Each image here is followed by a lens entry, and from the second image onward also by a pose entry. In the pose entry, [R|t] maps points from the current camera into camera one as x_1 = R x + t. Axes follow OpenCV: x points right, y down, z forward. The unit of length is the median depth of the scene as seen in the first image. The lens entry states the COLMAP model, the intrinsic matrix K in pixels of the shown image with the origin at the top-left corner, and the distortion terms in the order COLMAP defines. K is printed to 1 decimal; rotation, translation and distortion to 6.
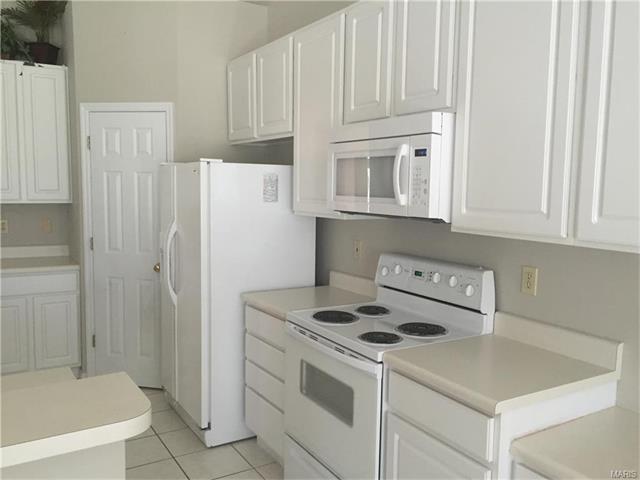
lens RADIAL K [[548.6, 0, 320.0], [0, 548.6, 240.0], [0, 0, 1]] dist [0.009989, -0.002053]
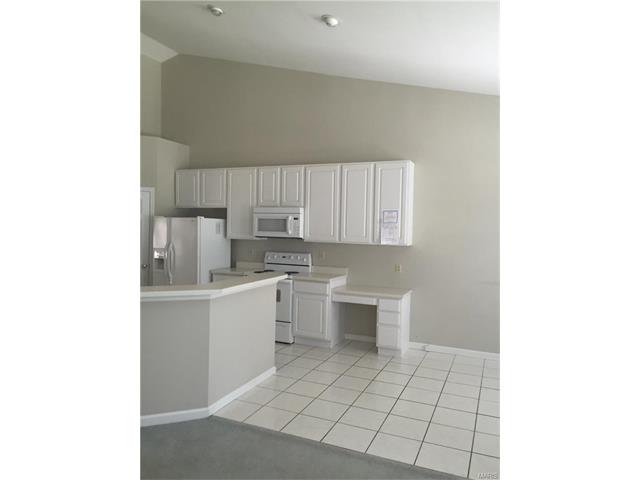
lens RADIAL K [[420.2, 0, 320.0], [0, 420.2, 240.0], [0, 0, 1]] dist [0.000445, -0.000238]
pose [[0.812625, -0.001809, 0.582784, -0.933200], [0.042402, 0.997528, -0.056028, 0.097701], [-0.581242, 0.070241, 0.810693, -0.923092]]
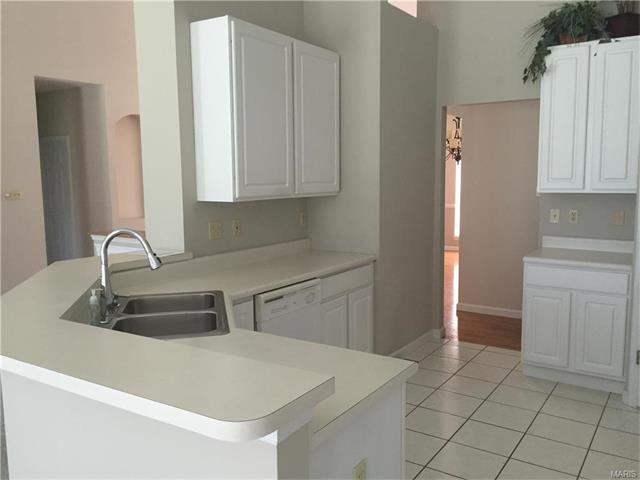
lens RADIAL K [[548.6, 0, 320.0], [0, 548.6, 240.0], [0, 0, 1]] dist [0.009989, -0.002053]
pose [[0.421634, 0.088540, -0.902433, 0.197248], [-0.072851, 0.995312, 0.063615, -0.020669], [0.903835, 0.038921, 0.426108, 0.290929]]
